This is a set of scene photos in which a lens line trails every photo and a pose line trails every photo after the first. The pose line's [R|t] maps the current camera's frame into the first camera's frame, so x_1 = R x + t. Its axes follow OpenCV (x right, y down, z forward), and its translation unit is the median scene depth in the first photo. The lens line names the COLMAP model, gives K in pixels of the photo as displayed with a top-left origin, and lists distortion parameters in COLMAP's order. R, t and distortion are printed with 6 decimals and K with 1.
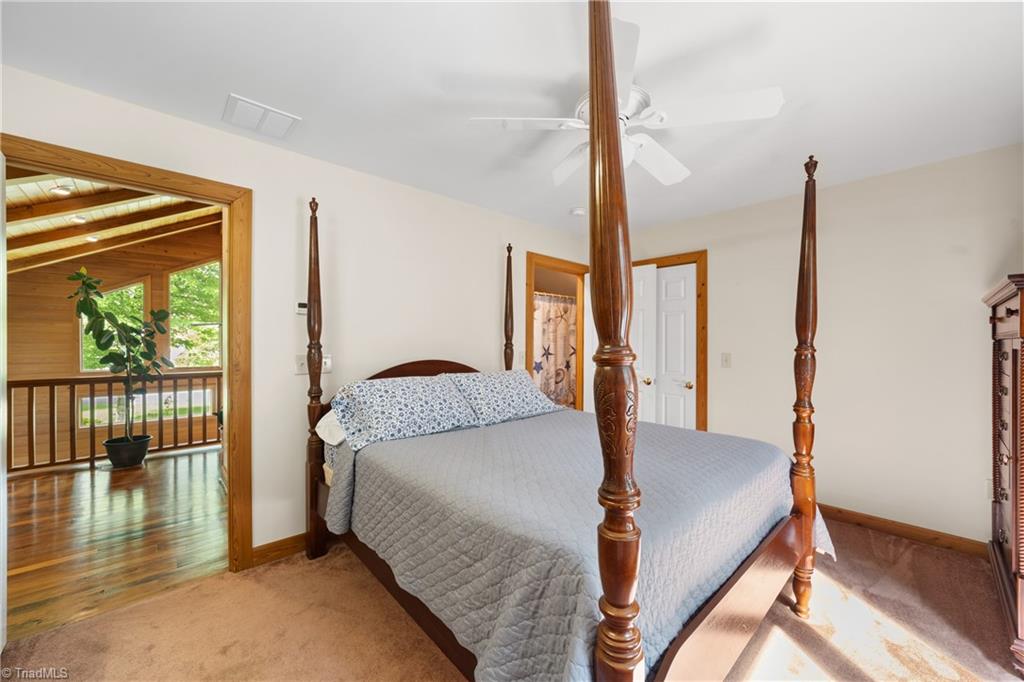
lens RADIAL K [[393.9, 0, 515.5], [0, 393.9, 341.1], [0, 0, 1]] dist [-0.007263, 0.002154]
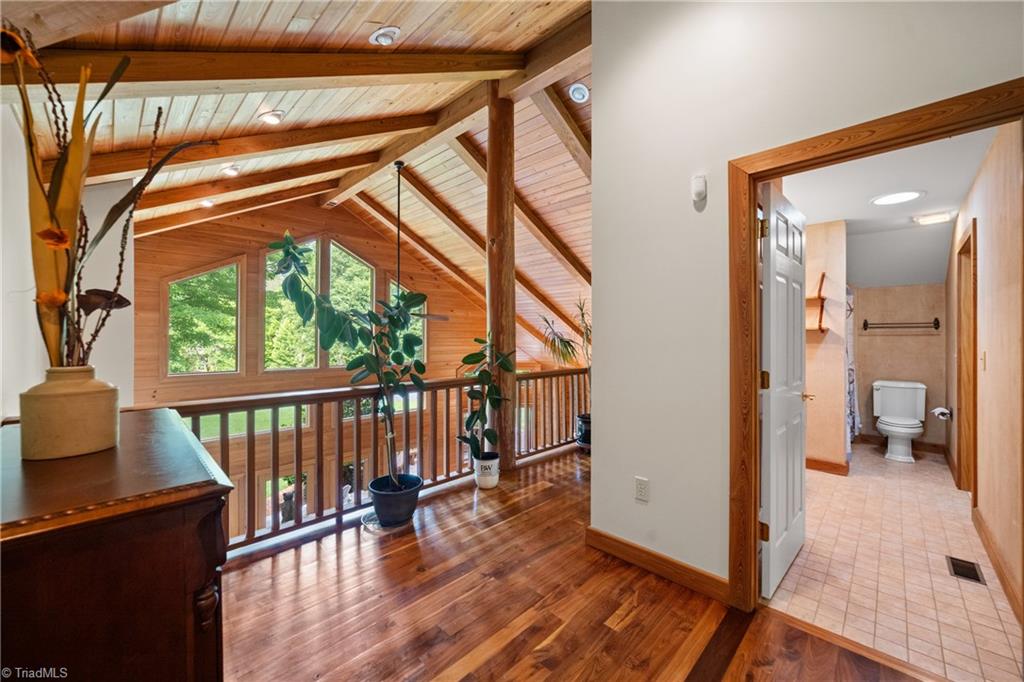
lens RADIAL K [[393.9, 0, 510.1], [0, 393.9, 339.5], [0, 0, 1]] dist [-0.007263, 0.002154]
pose [[0.997894, 0.007548, 0.064420, -0.471272], [-0.008005, 0.999945, 0.006835, -0.004133], [-0.064365, -0.007336, 0.997899, 0.172942]]
